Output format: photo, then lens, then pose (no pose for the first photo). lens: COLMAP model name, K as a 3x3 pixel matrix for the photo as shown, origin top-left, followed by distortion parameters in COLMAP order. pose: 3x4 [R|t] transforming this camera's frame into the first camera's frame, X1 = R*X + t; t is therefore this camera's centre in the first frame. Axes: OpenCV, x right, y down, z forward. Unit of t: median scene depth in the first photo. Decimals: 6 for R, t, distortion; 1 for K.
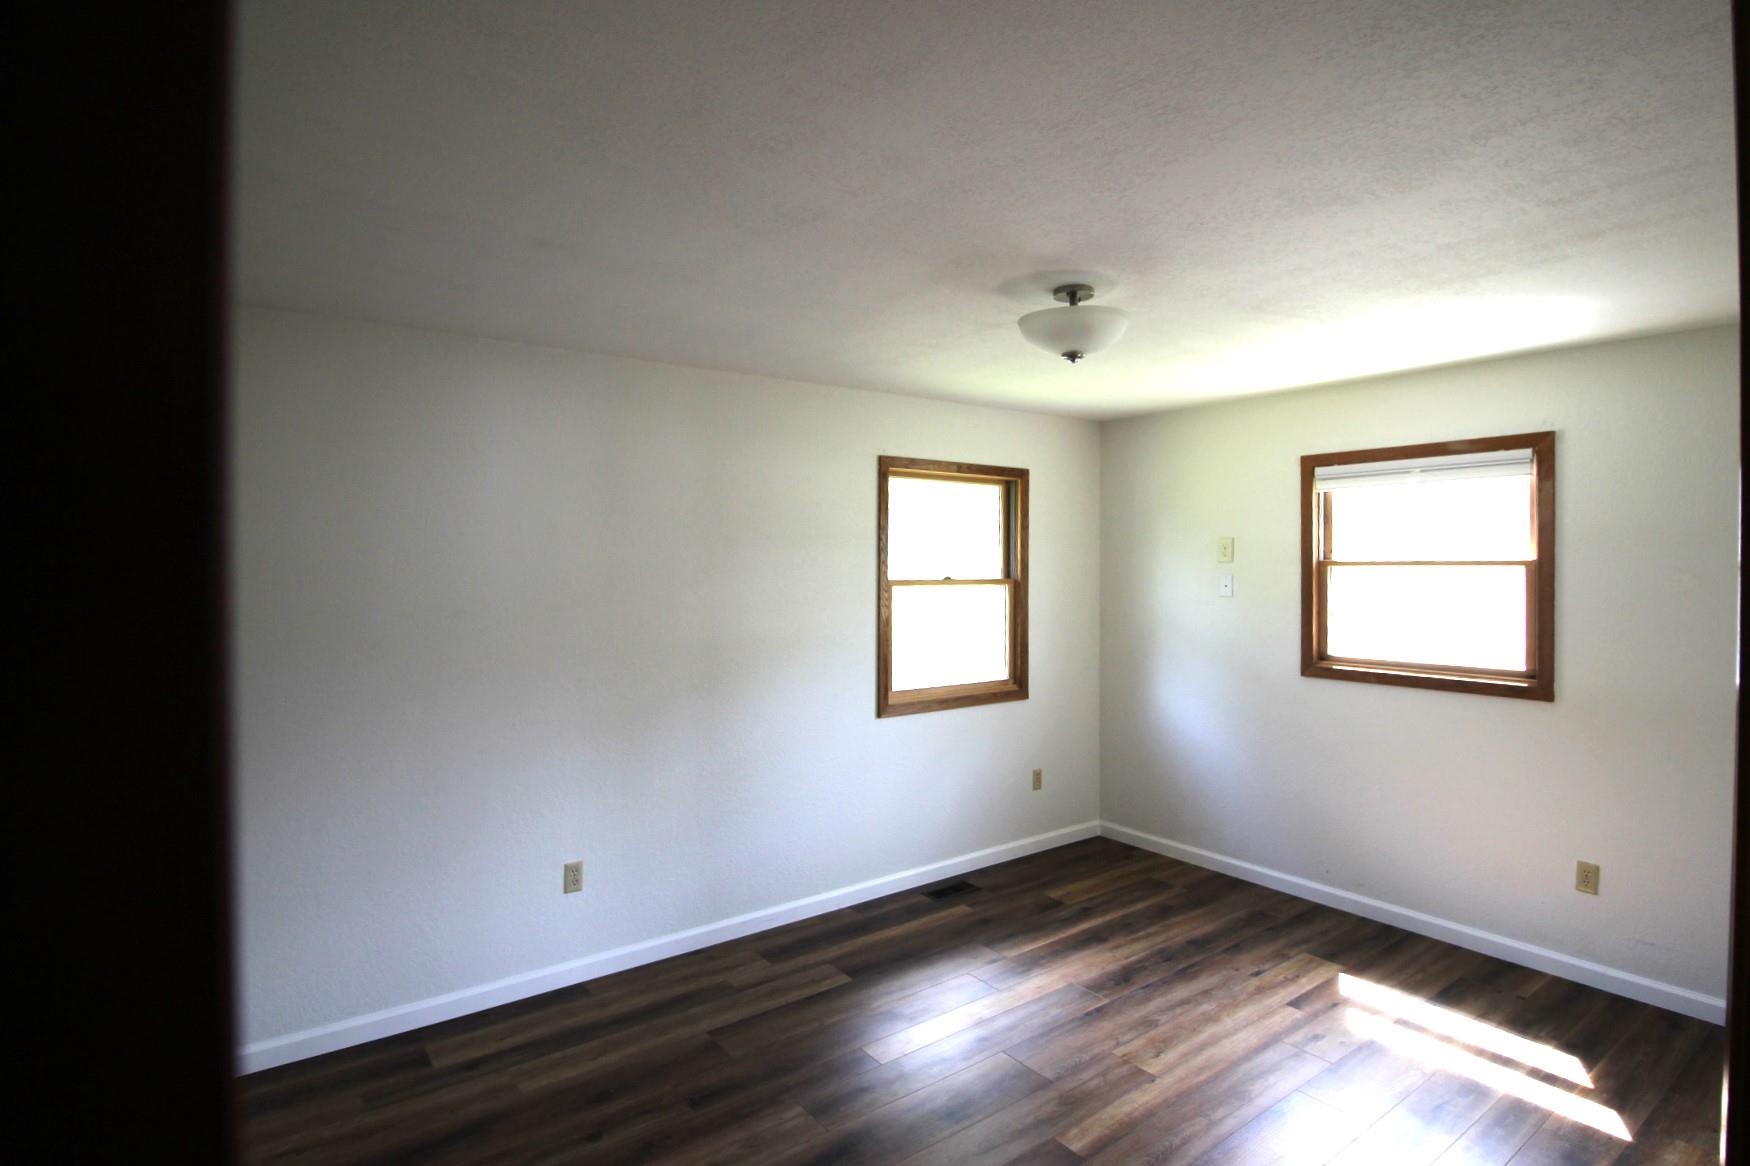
lens RADIAL K [[888.1, 0, 883.8], [0, 888.1, 571.3], [0, 0, 1]] dist [0.001427, -0.015093]
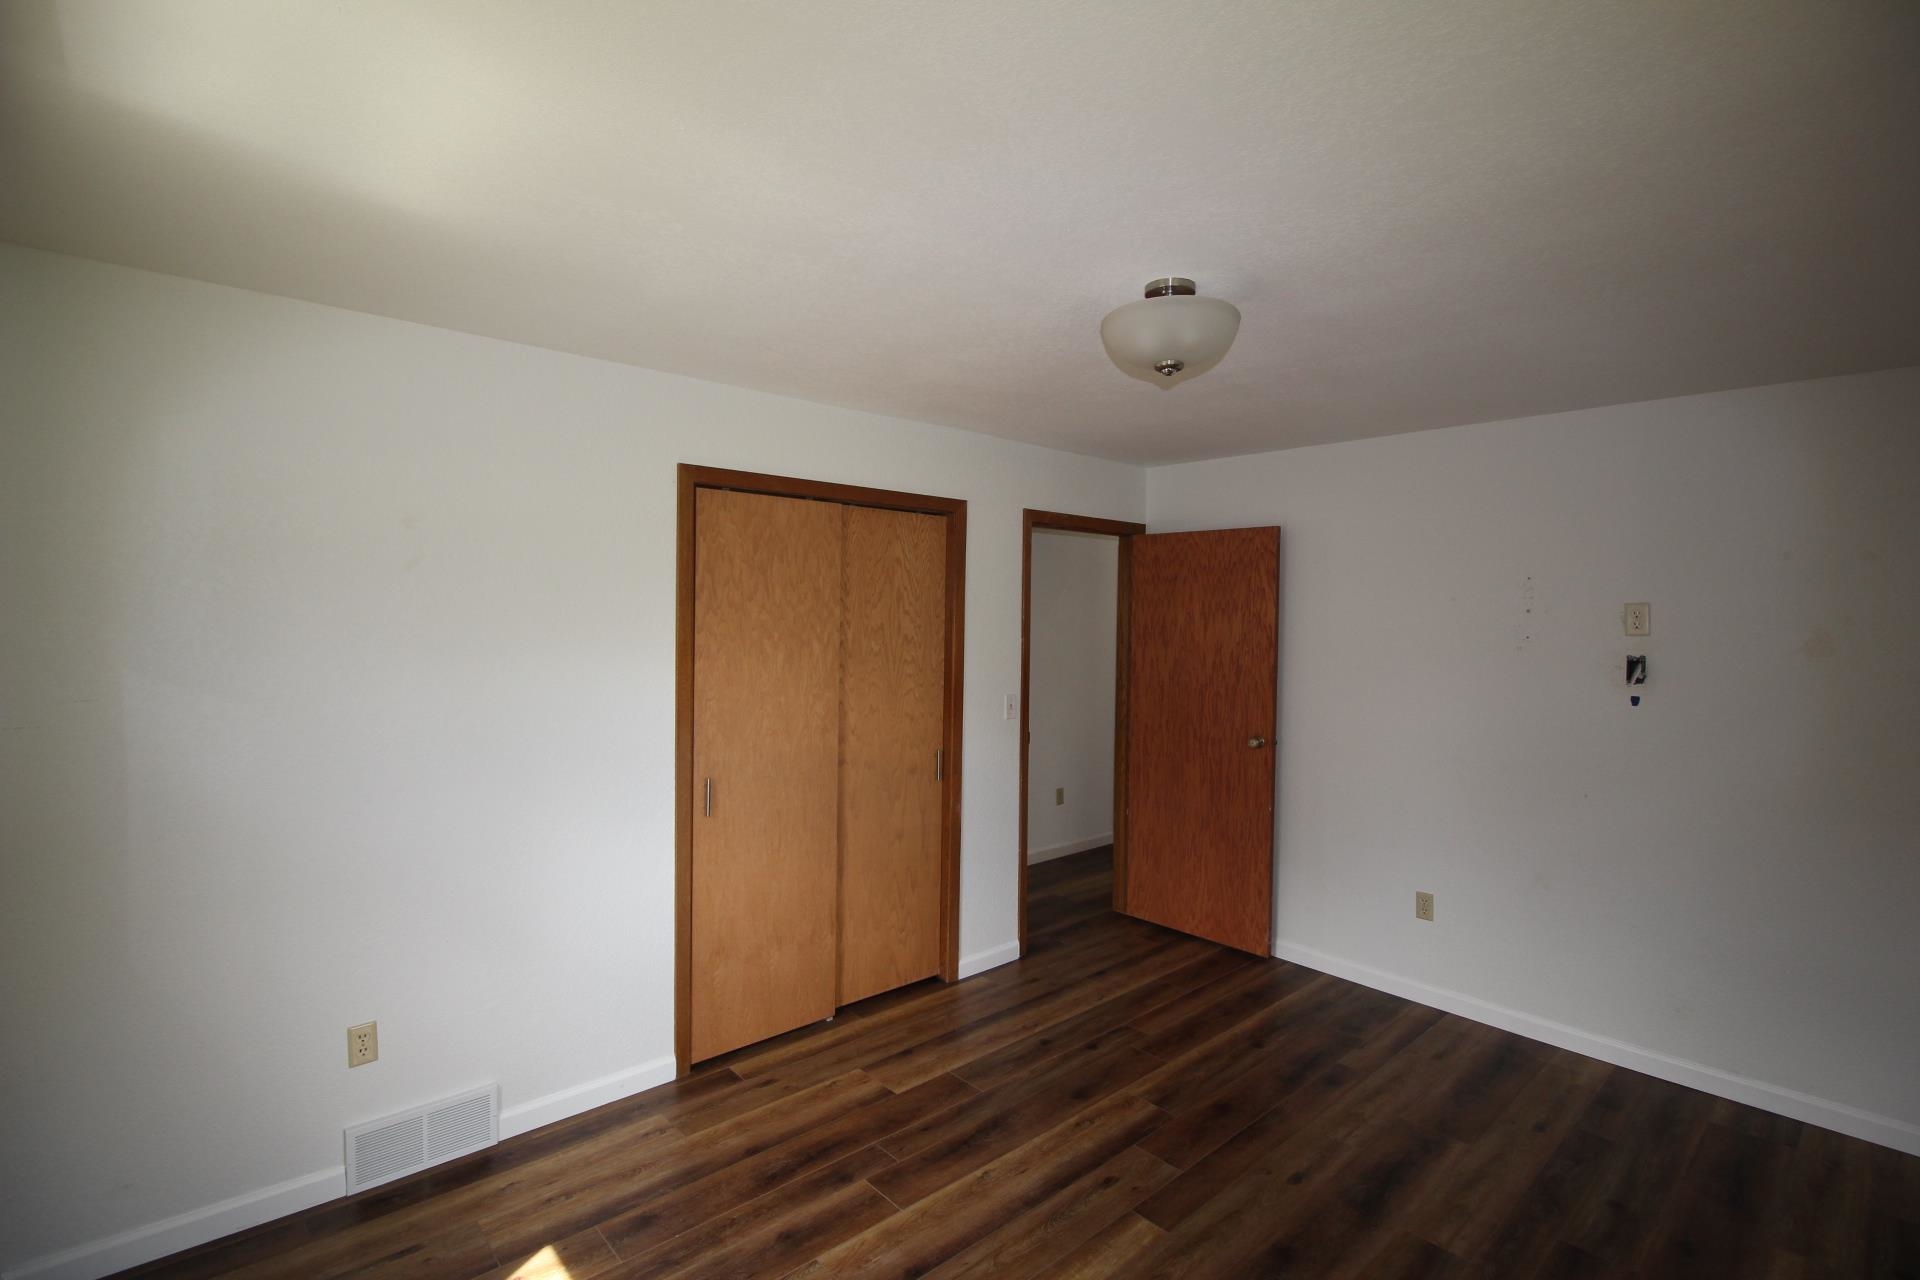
lens RADIAL K [[888.5, 0, 967.4], [0, 888.5, 630.1], [0, 0, 1]] dist [-0.000112, -0.013661]
pose [[-0.995412, -0.008477, -0.095301, 0.364319], [-0.010912, 0.999626, 0.025060, -0.016150], [0.095053, 0.025985, -0.995133, 1.389416]]
